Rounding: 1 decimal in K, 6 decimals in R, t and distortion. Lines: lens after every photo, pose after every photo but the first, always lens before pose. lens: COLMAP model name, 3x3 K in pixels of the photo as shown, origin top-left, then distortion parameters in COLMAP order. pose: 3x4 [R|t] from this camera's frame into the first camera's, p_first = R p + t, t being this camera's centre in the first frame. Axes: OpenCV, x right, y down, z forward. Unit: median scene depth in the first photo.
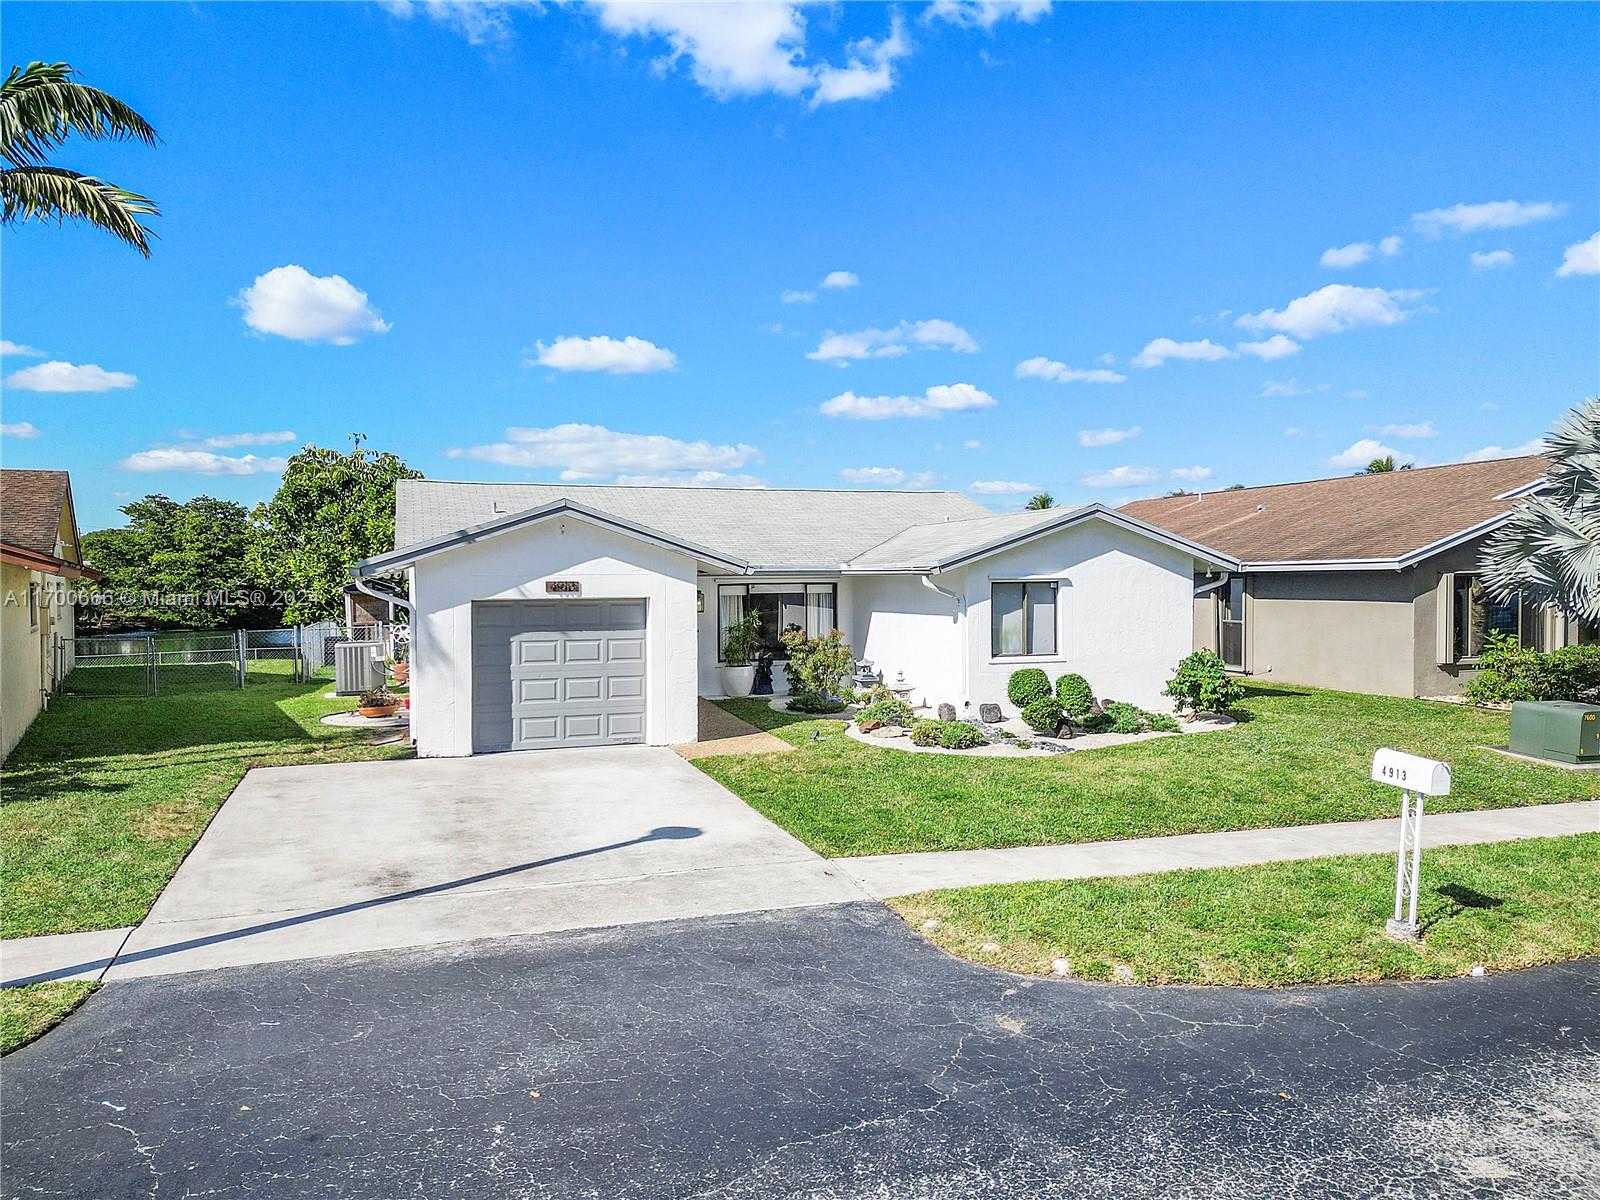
lens RADIAL K [[1128.2, 0, 799.7], [0, 1128.2, 589.8], [0, 0, 1]] dist [0.075122, -0.076460]
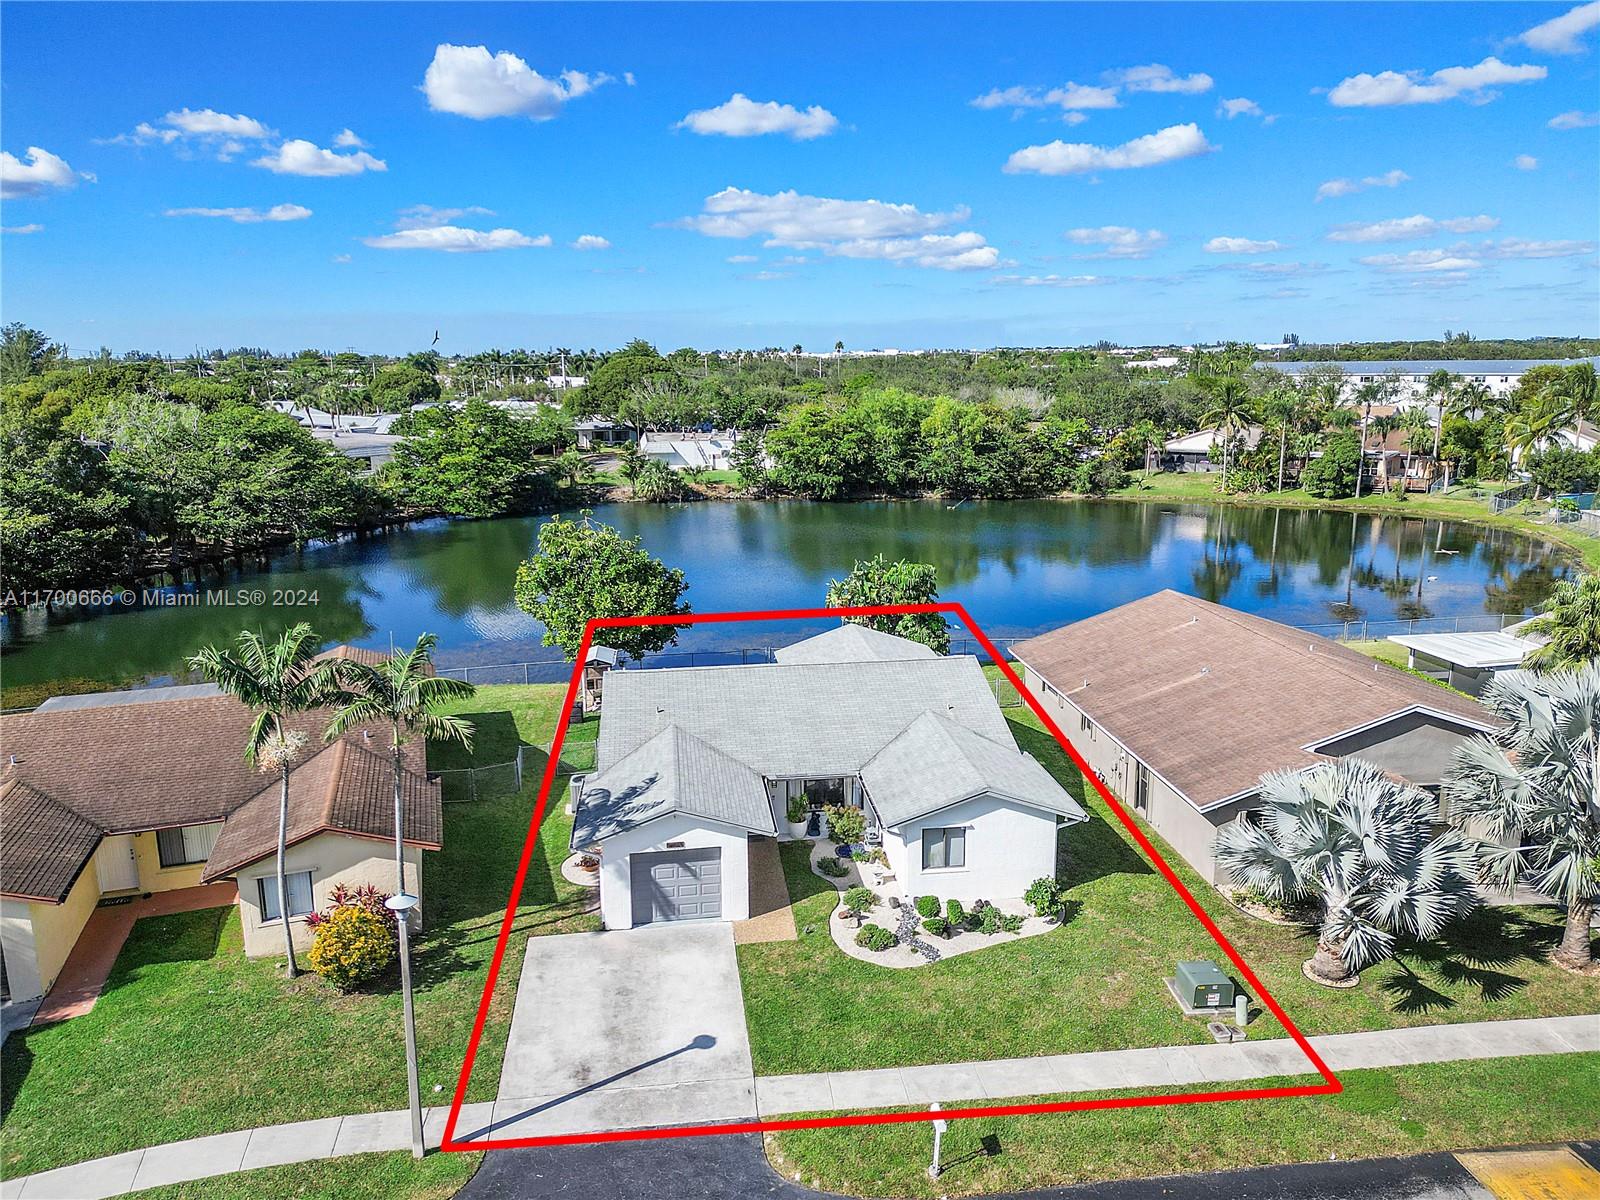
lens RADIAL K [[1069.5, 0, 799.7], [0, 1069.5, 643.1], [0, 0, 1]] dist [0.063641, -0.060026]
pose [[0.981157, 0.048193, -0.187104, 0.309611], [-0.005306, 0.974748, 0.223244, -0.721734], [0.193138, -0.218044, 0.956637, -0.595792]]
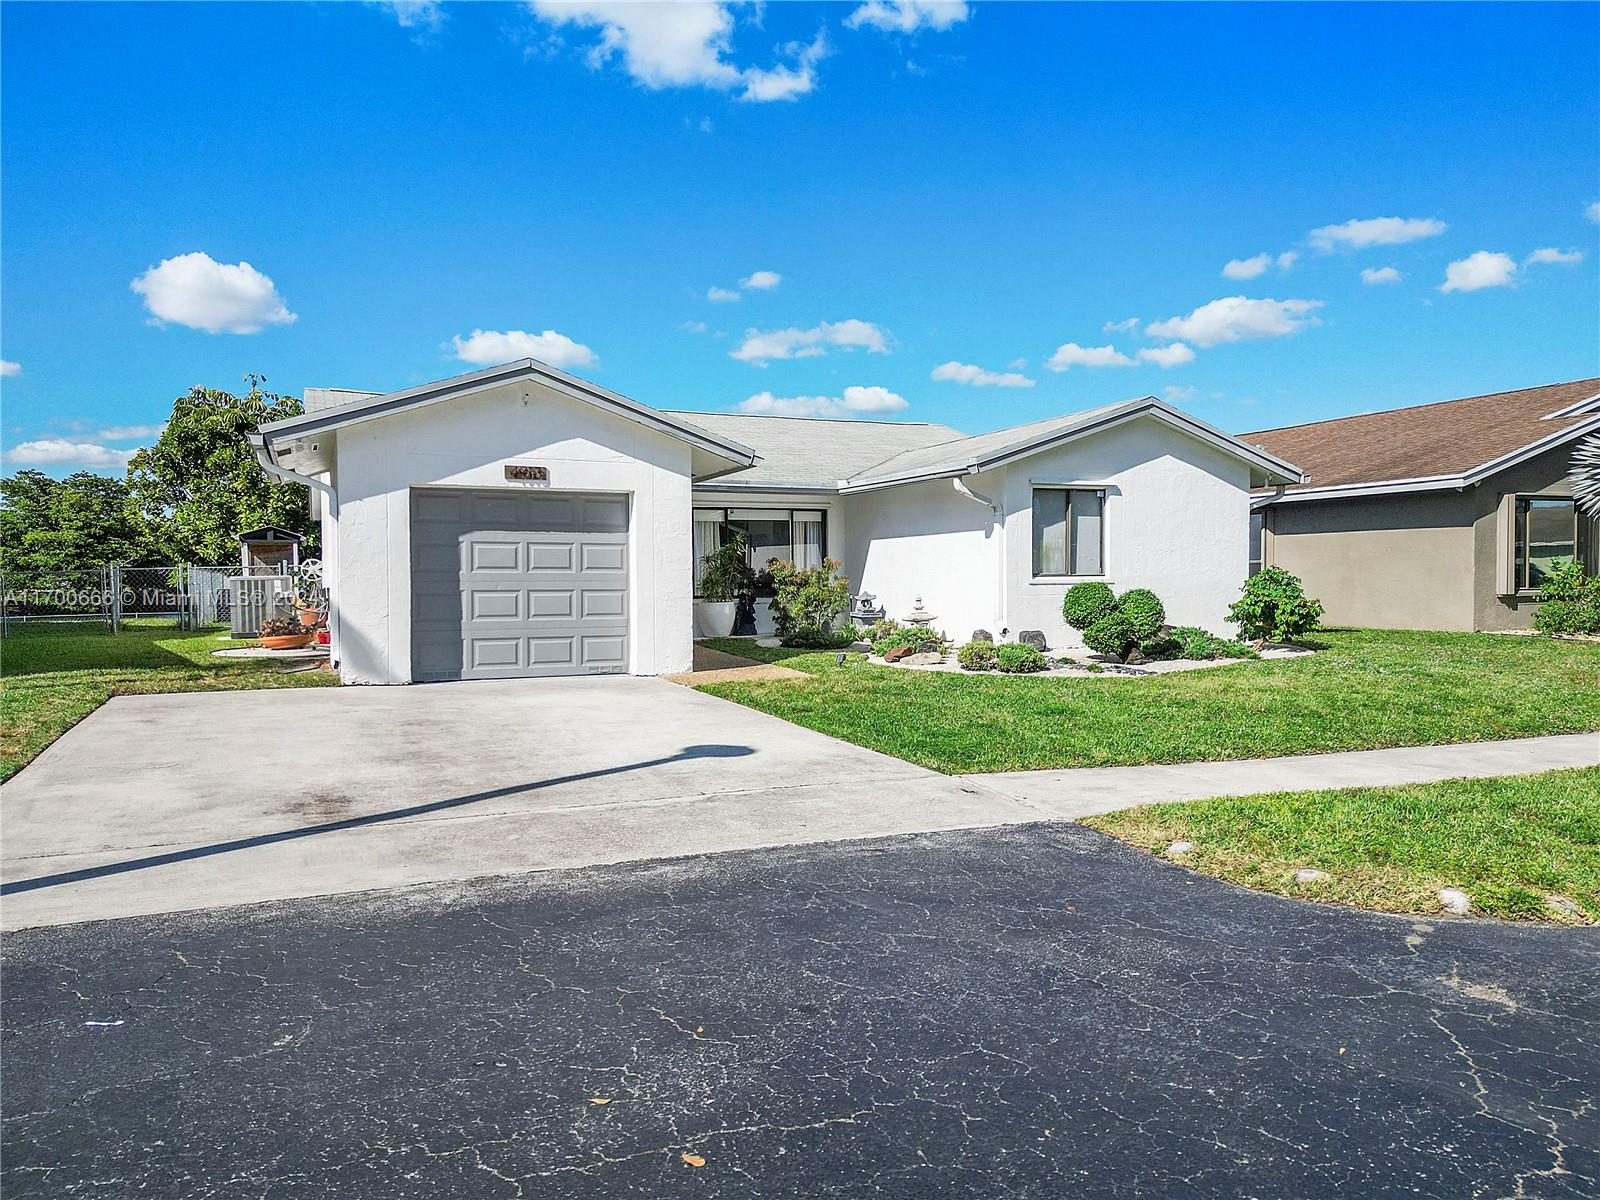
lens RADIAL K [[1128.2, 0, 799.7], [0, 1128.2, 589.8], [0, 0, 1]] dist [0.075122, -0.076460]
pose [[0.997141, -0.000242, 0.075556, -0.076817], [-0.000163, 0.999986, 0.005345, 0.073174], [-0.075557, -0.005342, 0.997127, 0.187723]]
